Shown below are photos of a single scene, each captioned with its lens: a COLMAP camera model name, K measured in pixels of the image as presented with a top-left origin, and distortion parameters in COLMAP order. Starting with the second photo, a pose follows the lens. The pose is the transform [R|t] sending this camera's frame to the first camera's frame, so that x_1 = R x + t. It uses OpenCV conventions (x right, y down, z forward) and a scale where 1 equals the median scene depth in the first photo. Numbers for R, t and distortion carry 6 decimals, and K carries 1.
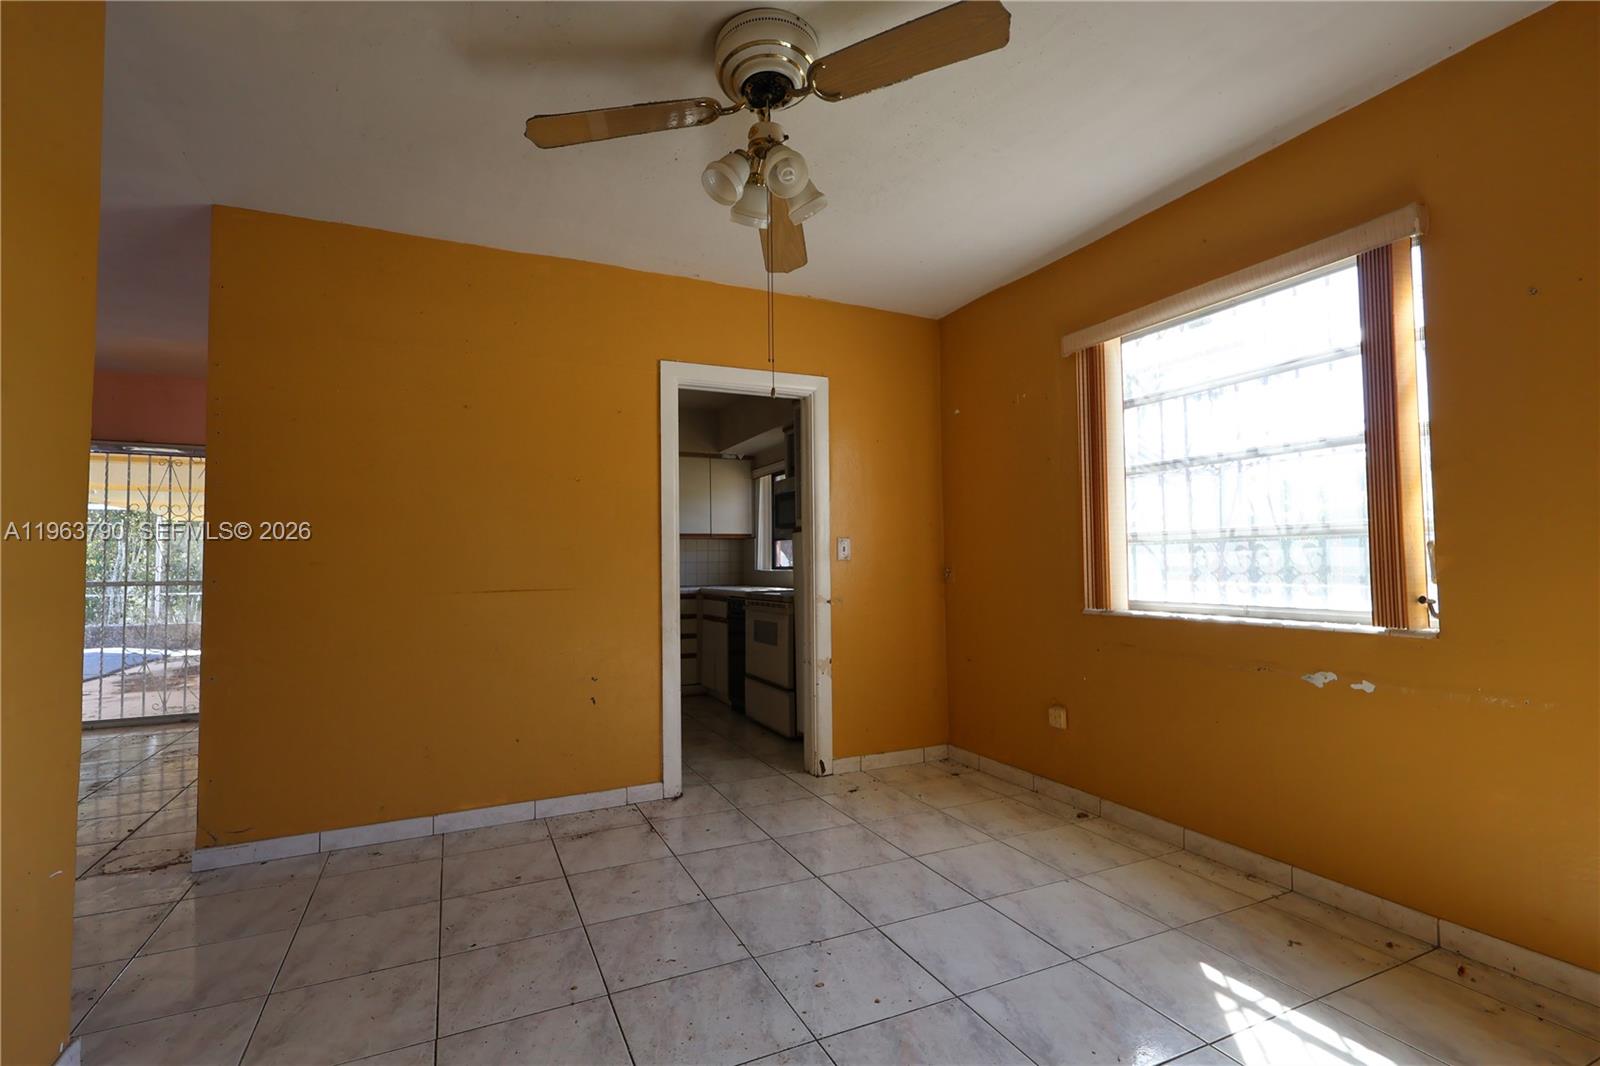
lens RADIAL K [[739.2, 0, 813.2], [0, 739.2, 562.8], [0, 0, 1]] dist [0.000586, -0.000849]
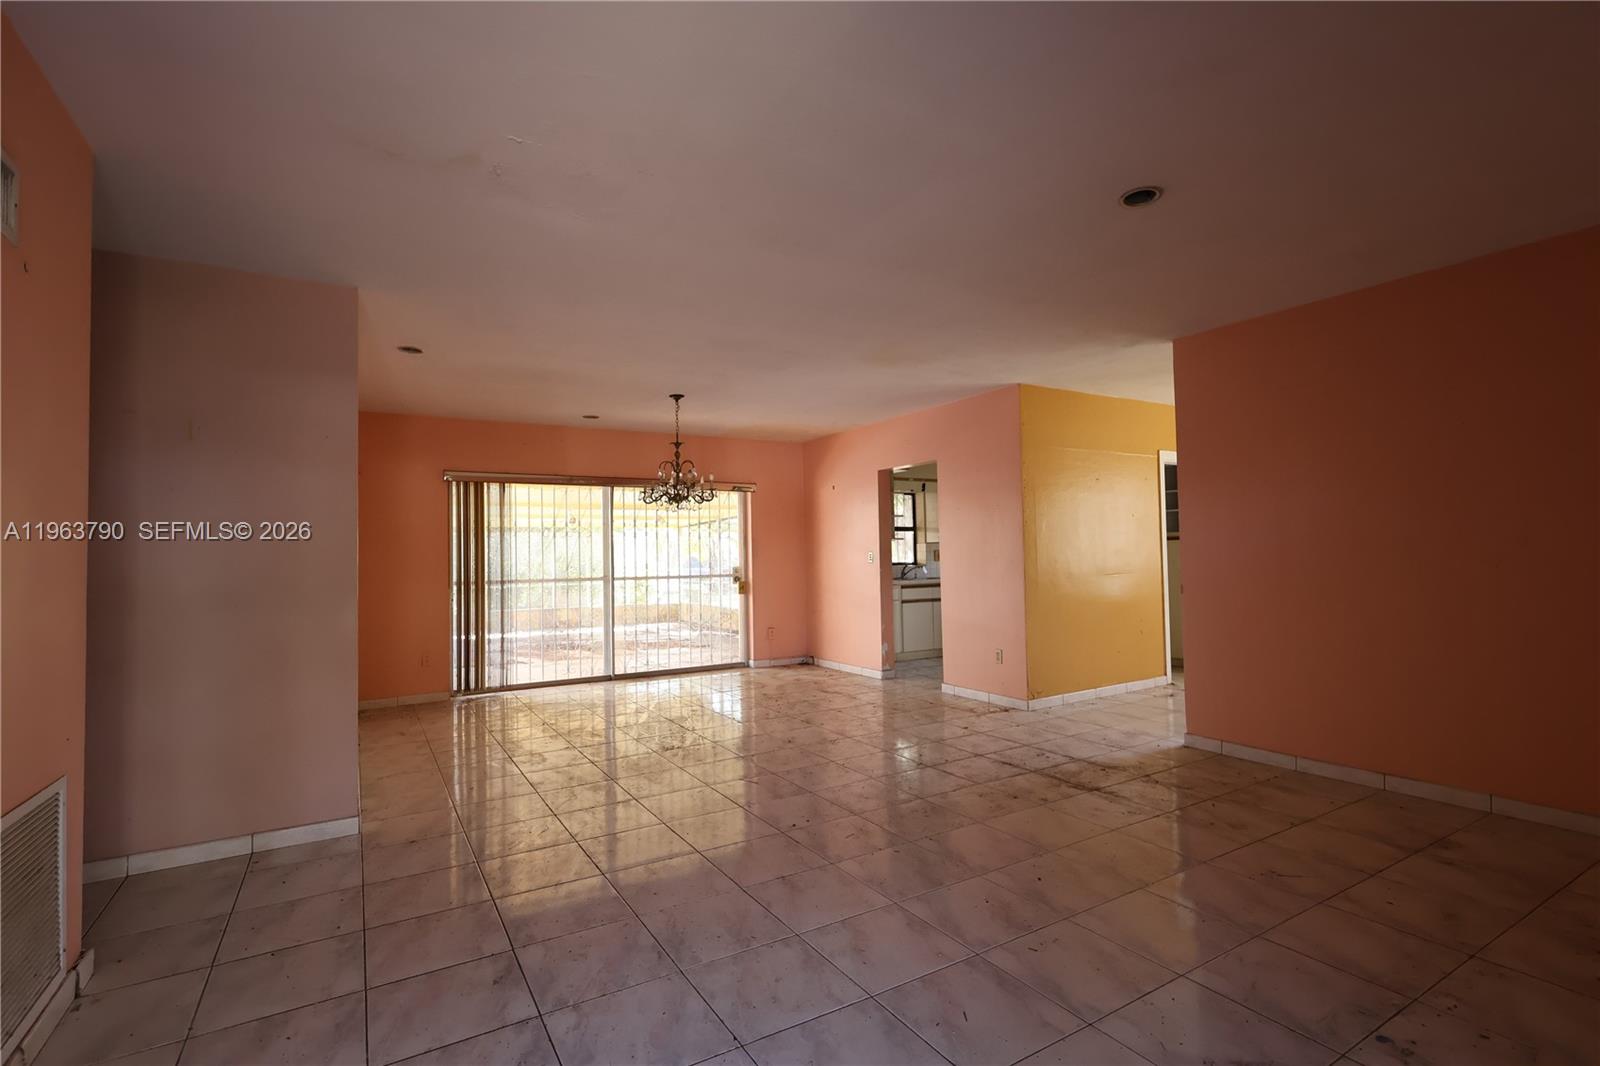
lens RADIAL K [[739.2, 0, 798.8], [0, 739.2, 535.9], [0, 0, 1]] dist [0.000586, -0.000849]
pose [[0.994192, -0.006339, 0.107436, -0.674049], [0.009807, 0.999447, -0.031781, -0.002244], [-0.107175, 0.032650, 0.993704, -0.389578]]
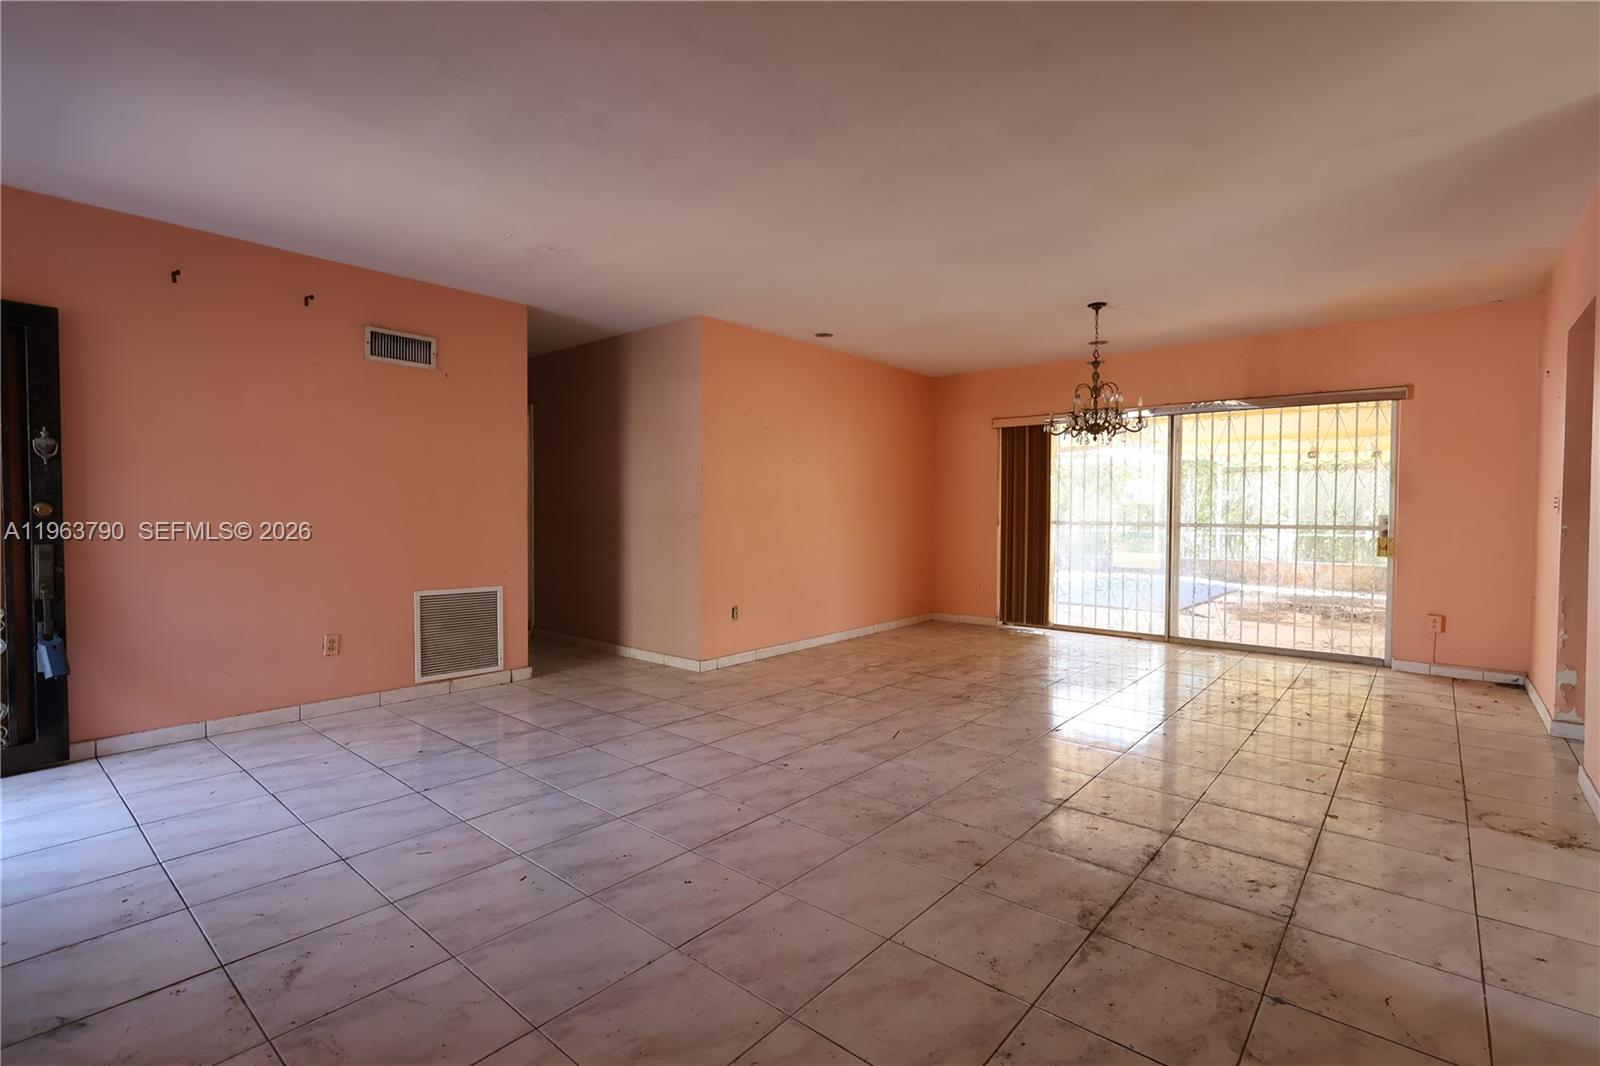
lens RADIAL K [[739.2, 0, 793.4], [0, 739.2, 527.7], [0, 0, 1]] dist [0.000586, -0.000849]
pose [[0.409151, 0.033392, -0.911855, -0.185740], [-0.007607, 0.999420, 0.033185, 0.000579], [0.912435, -0.006641, 0.409168, -0.092662]]
